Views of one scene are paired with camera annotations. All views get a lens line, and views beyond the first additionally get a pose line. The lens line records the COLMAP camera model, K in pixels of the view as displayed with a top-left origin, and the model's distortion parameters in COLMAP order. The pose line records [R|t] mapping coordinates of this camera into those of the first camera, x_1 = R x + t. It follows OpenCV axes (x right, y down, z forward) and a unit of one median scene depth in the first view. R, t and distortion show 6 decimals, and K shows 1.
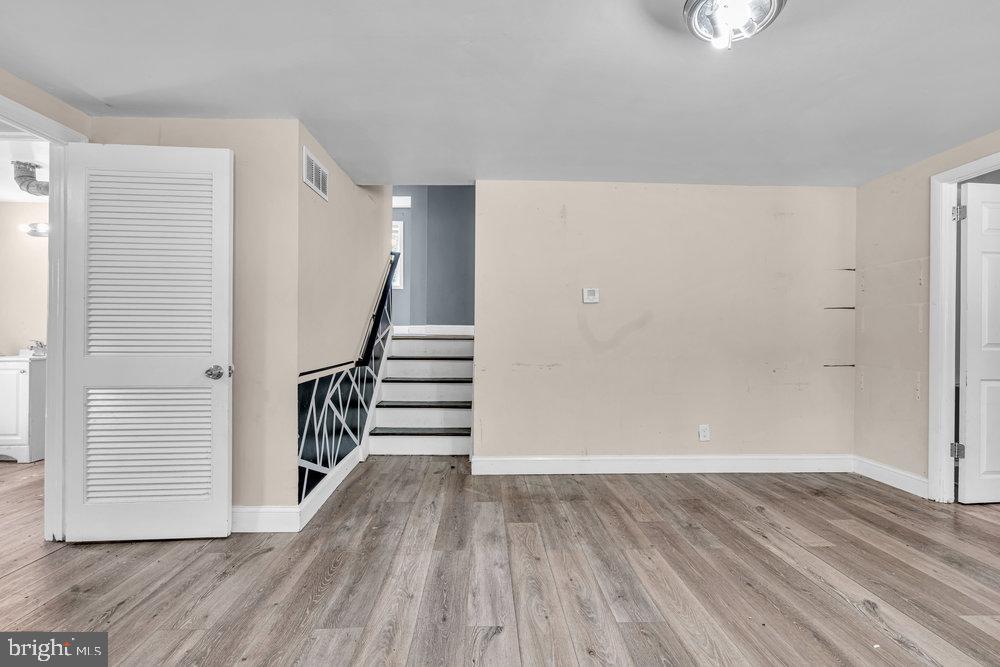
lens RADIAL K [[450.6, 0, 503.5], [0, 450.6, 331.6], [0, 0, 1]] dist [-0.007440, 0.001516]
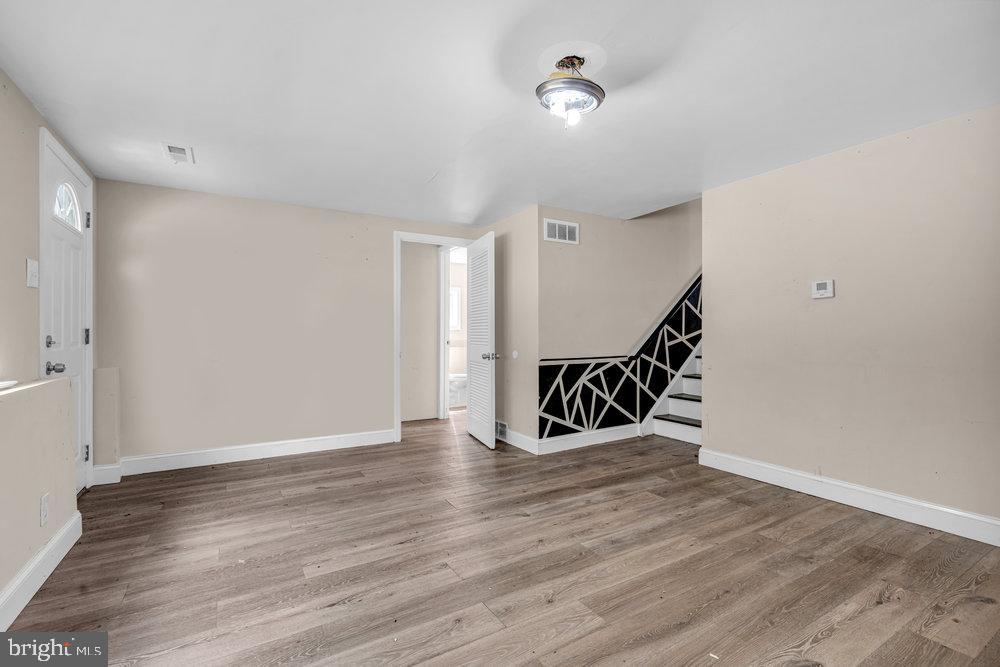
lens RADIAL K [[450.6, 0, 507.5], [0, 450.6, 335.3], [0, 0, 1]] dist [-0.007440, 0.001516]
pose [[0.495526, -0.001622, -0.868591, 0.797395], [0.007806, 0.999966, 0.002586, 0.000019], [0.868558, -0.008062, 0.495522, 0.074215]]
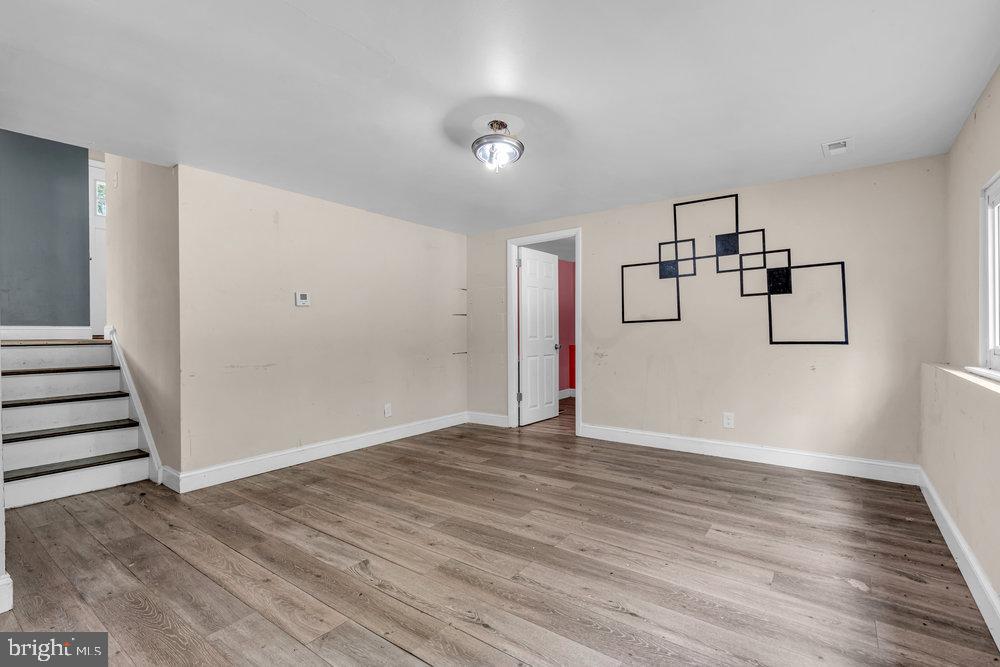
lens RADIAL K [[450.6, 0, 499.4], [0, 450.6, 338.2], [0, 0, 1]] dist [-0.007440, 0.001516]
pose [[0.629002, -0.020626, 0.777130, -0.442175], [0.008929, 0.999774, 0.019308, -0.003553], [-0.777353, -0.005205, 0.629044, -0.066837]]
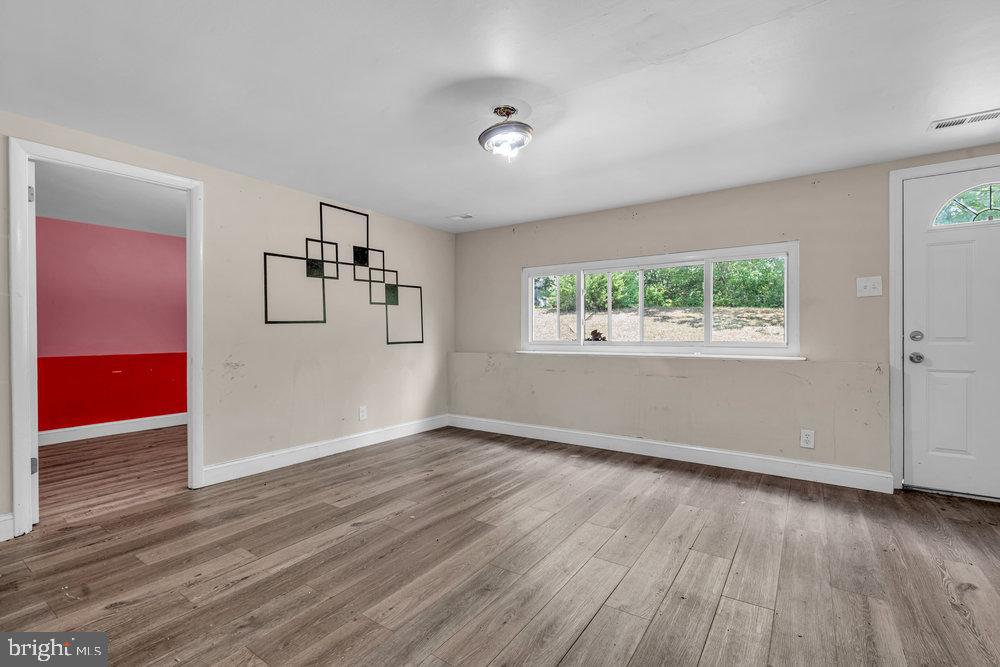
lens RADIAL K [[450.6, 0, 493.9], [0, 450.6, 339.2], [0, 0, 1]] dist [-0.007440, 0.001516]
pose [[-0.788208, -0.011959, 0.615293, -0.245816], [-0.002805, 0.999871, 0.015841, 0.000674], [-0.615402, 0.010760, -0.788140, 1.173420]]
